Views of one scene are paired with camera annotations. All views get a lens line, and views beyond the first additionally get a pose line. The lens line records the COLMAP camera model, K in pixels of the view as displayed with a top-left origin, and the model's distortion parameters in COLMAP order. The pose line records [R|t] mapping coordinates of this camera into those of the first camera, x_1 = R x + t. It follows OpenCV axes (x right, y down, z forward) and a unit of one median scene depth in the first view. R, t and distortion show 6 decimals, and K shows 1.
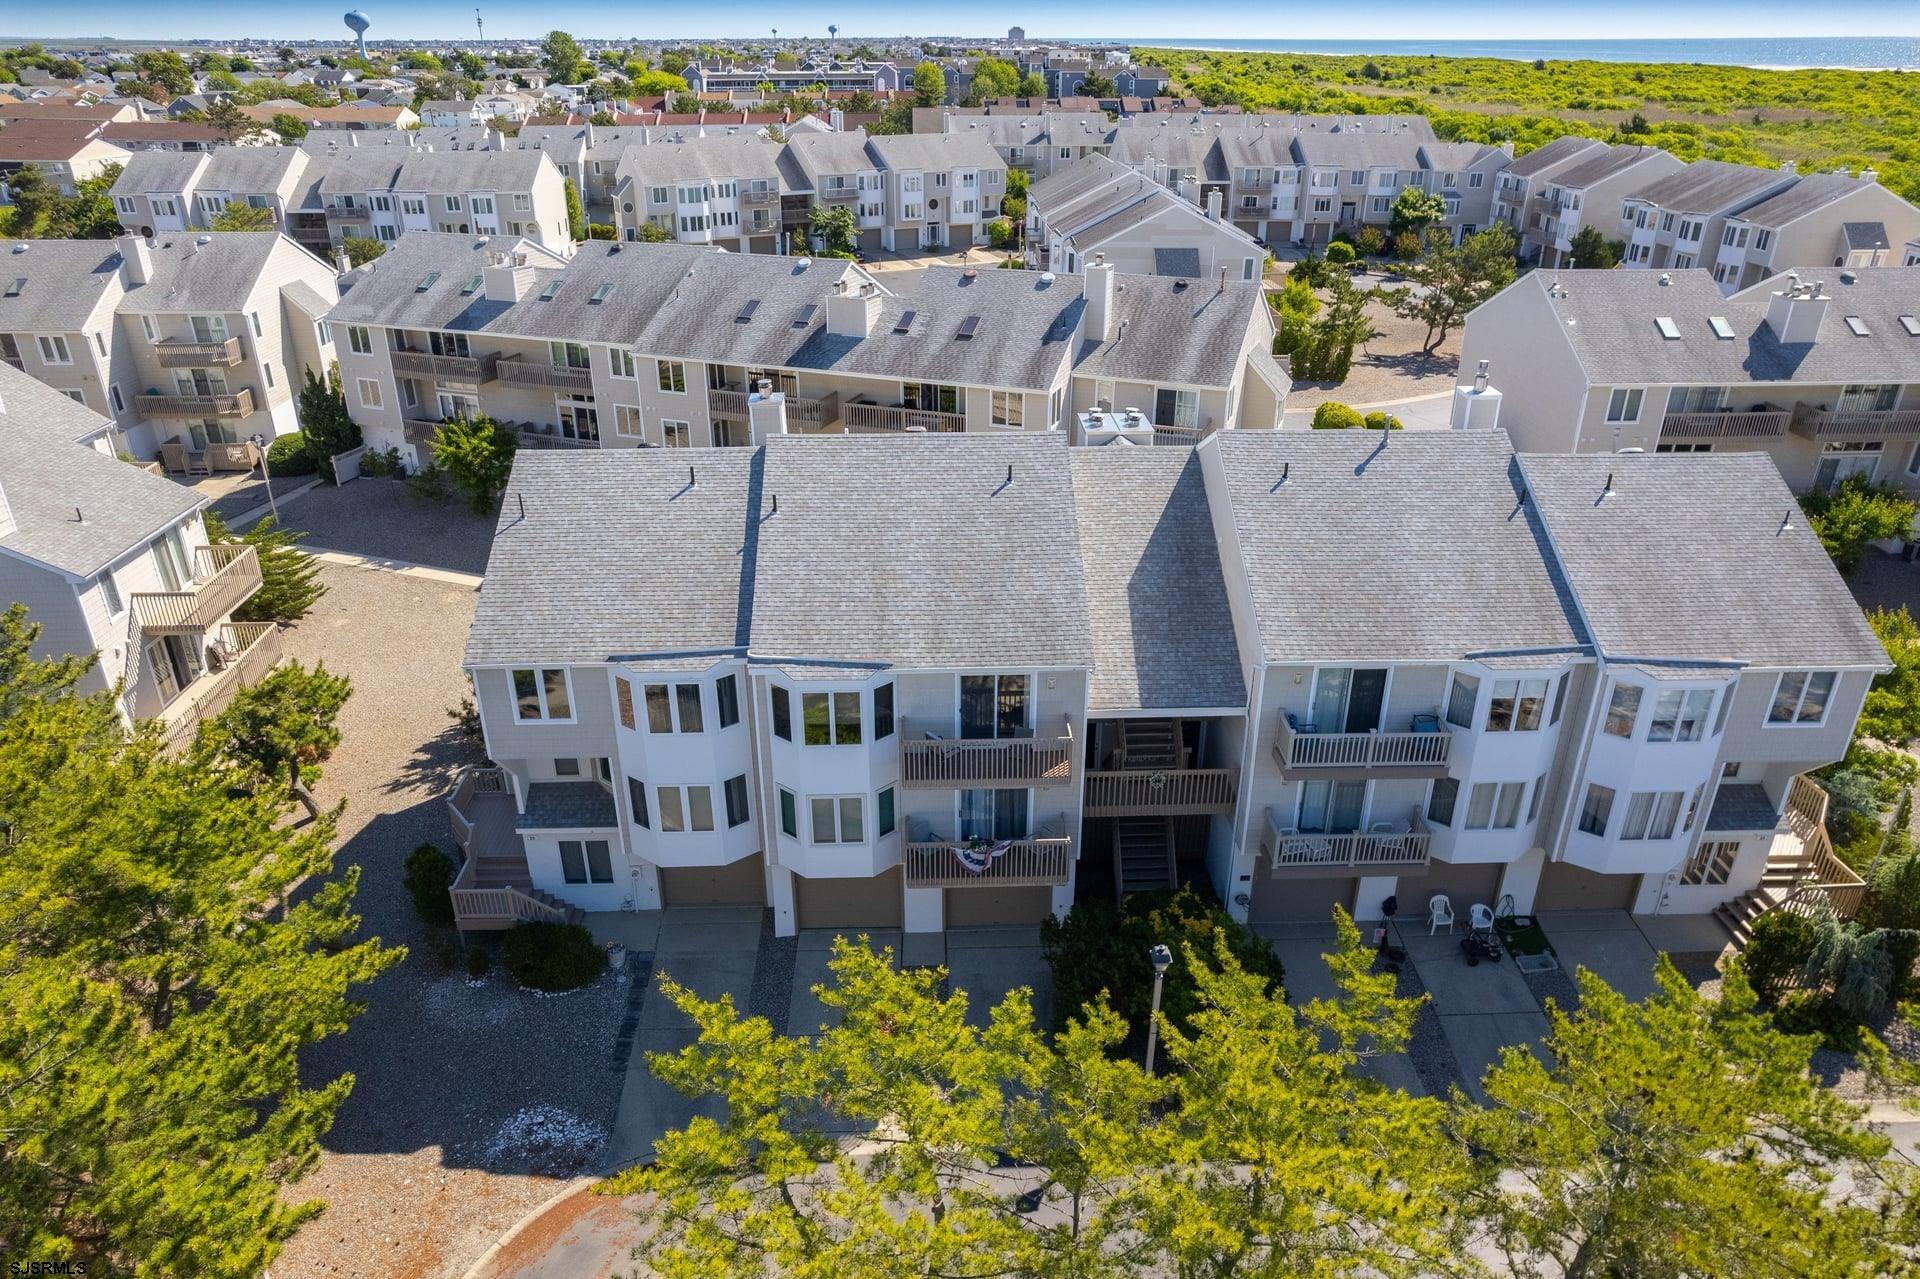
lens RADIAL K [[1234.1, 0, 960.0], [0, 1234.1, 639.5], [0, 0, 1]] dist [-0.065242, 0.070411]
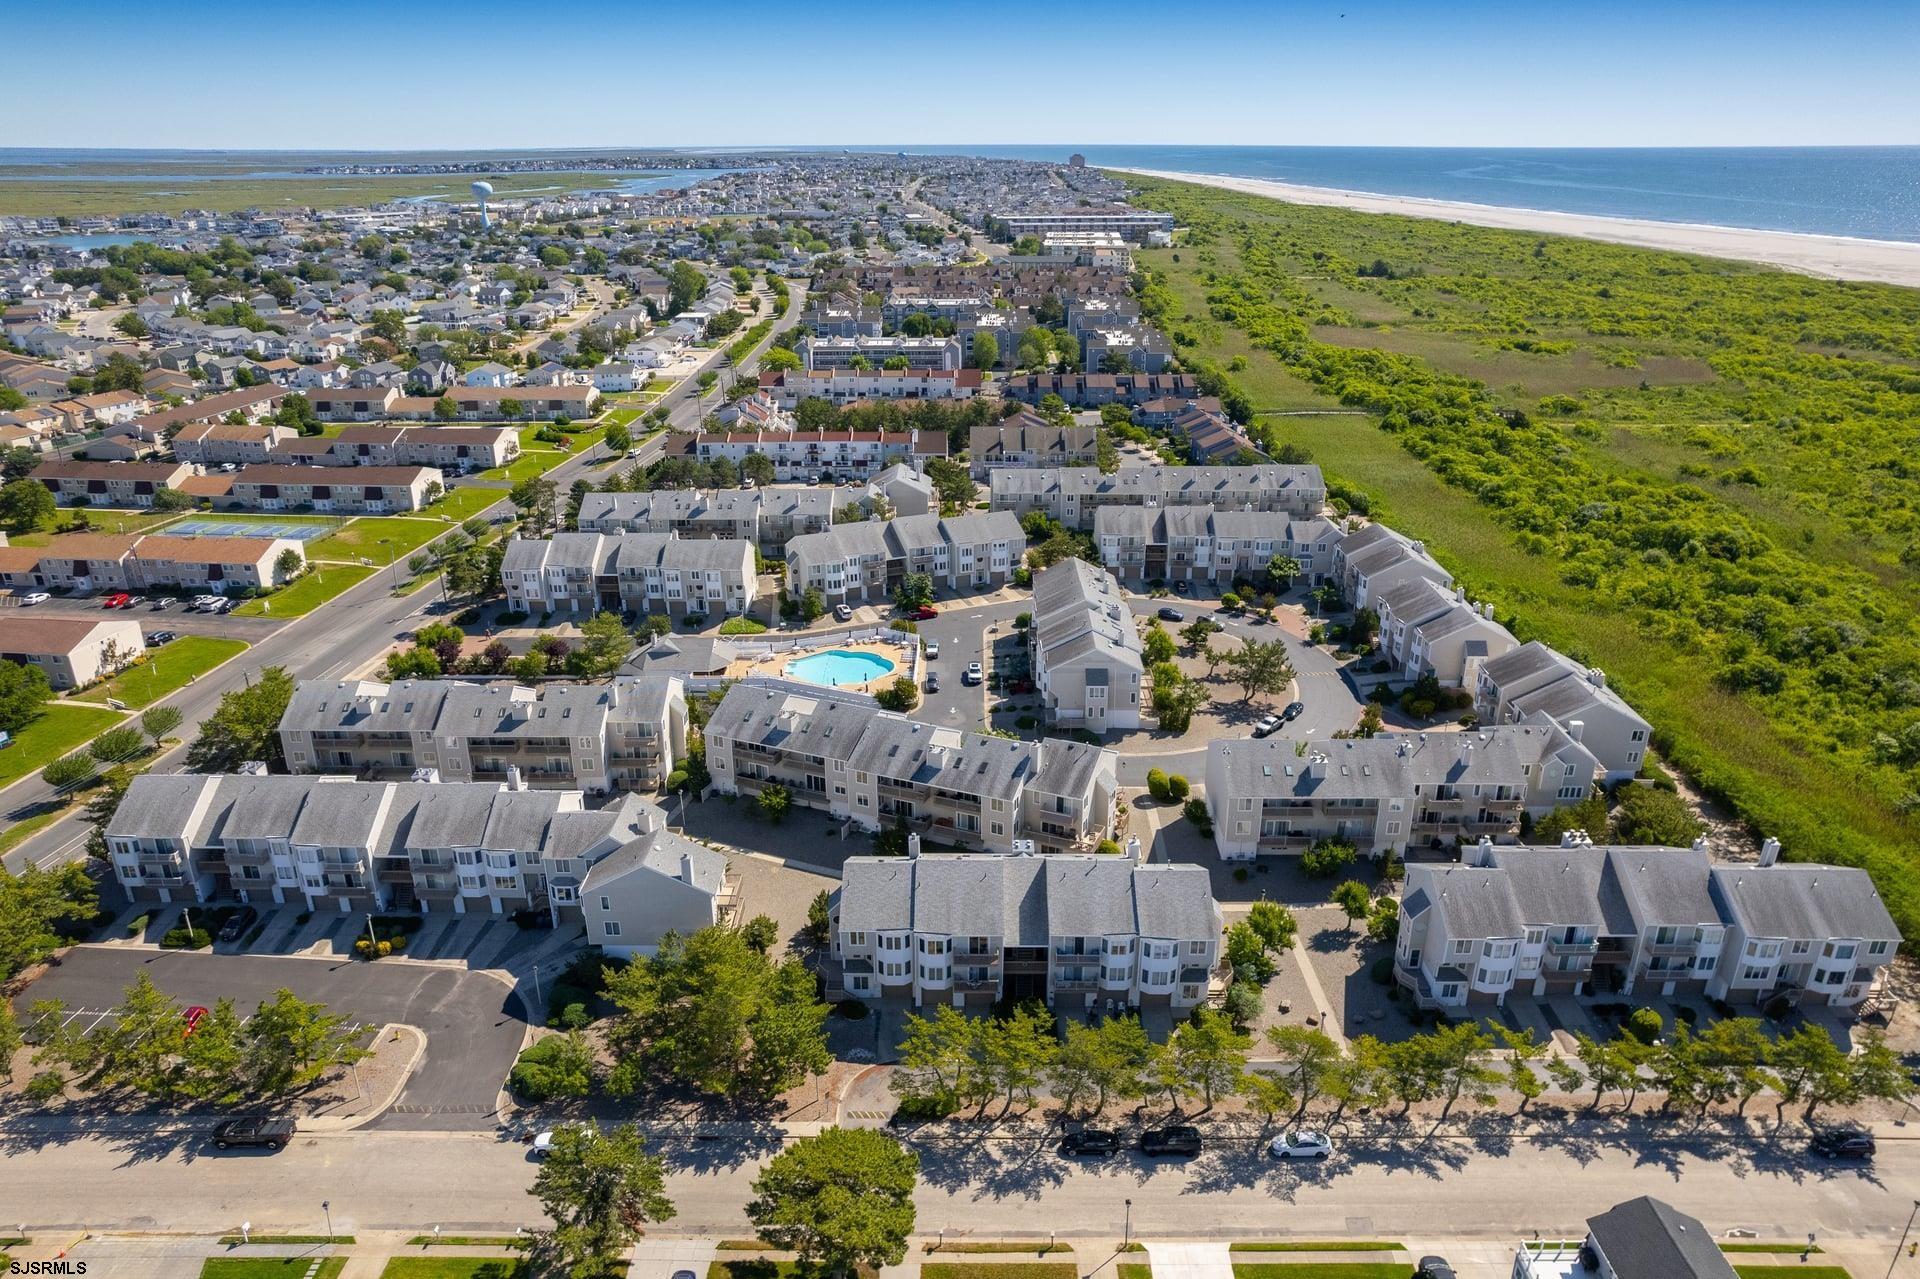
lens RADIAL K [[1234.1, 0, 960.0], [0, 1234.1, 639.5], [0, 0, 1]] dist [-0.065242, 0.070411]
pose [[0.998823, 0.012728, -0.046796, 0.121927], [-0.016398, 0.996747, -0.078904, -0.517880], [0.045640, 0.079579, 0.995783, -2.524787]]
